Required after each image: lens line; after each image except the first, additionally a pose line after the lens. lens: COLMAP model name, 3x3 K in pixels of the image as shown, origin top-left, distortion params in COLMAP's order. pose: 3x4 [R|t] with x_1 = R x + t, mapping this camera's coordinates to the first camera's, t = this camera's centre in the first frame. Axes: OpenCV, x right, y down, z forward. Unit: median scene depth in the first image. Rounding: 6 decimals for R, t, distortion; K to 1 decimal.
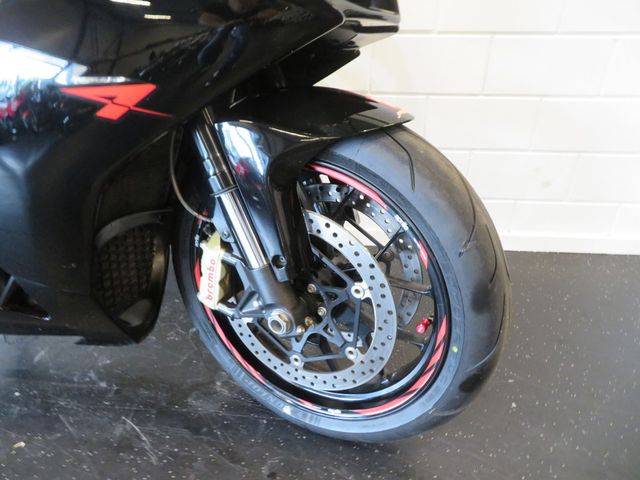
lens RADIAL K [[469.1, 0, 320.6], [0, 469.1, 238.9], [0, 0, 1]] dist [-0.013746, 0.001020]
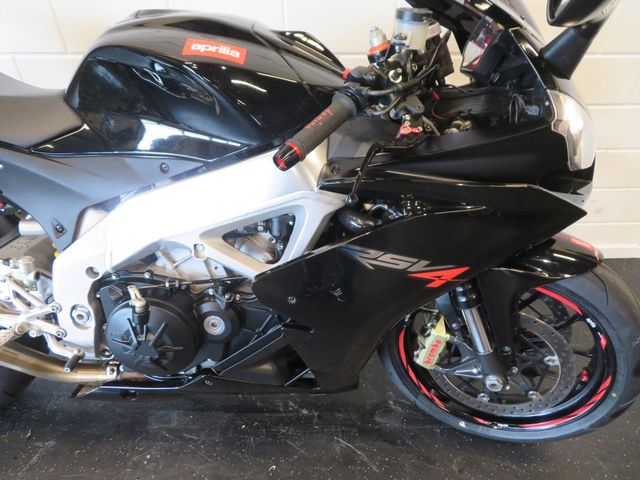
lens RADIAL K [[469.1, 0, 319.8], [0, 469.1, 240.5], [0, 0, 1]] dist [-0.013746, 0.001020]
pose [[0.993948, -0.059369, 0.092425, -0.590202], [0.045296, 0.988019, 0.147538, -0.402043], [-0.100076, -0.142459, 0.984729, -0.256434]]
